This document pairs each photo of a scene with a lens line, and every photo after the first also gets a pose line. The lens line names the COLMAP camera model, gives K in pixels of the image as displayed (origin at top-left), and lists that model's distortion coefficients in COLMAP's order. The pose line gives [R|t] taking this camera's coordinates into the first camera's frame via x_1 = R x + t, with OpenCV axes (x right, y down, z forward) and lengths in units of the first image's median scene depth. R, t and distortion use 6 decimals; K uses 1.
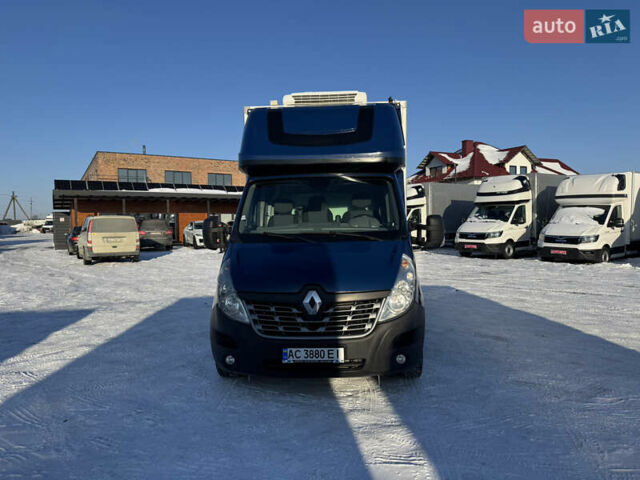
lens RADIAL K [[448.6, 0, 320.1], [0, 448.6, 237.5], [0, 0, 1]] dist [0.108843, -0.152015]
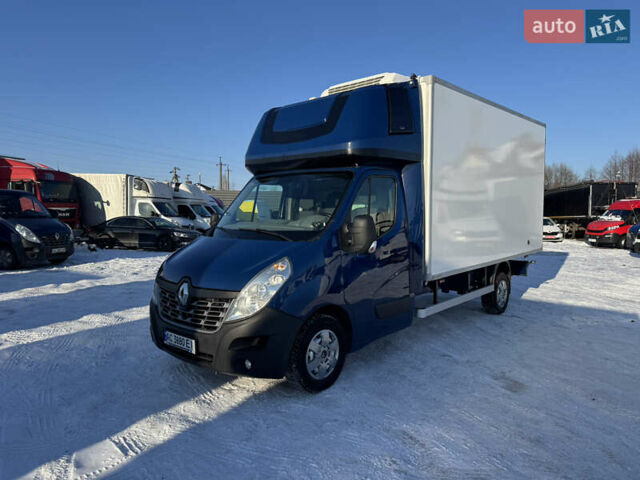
lens RADIAL K [[448.6, 0, 320.1], [0, 448.6, 237.5], [0, 0, 1]] dist [0.108843, -0.152015]
pose [[0.778431, 0.056921, -0.625144, 0.567908], [-0.045200, 0.998378, 0.034622, -0.026719], [0.626101, 0.001306, 0.779741, 0.219790]]
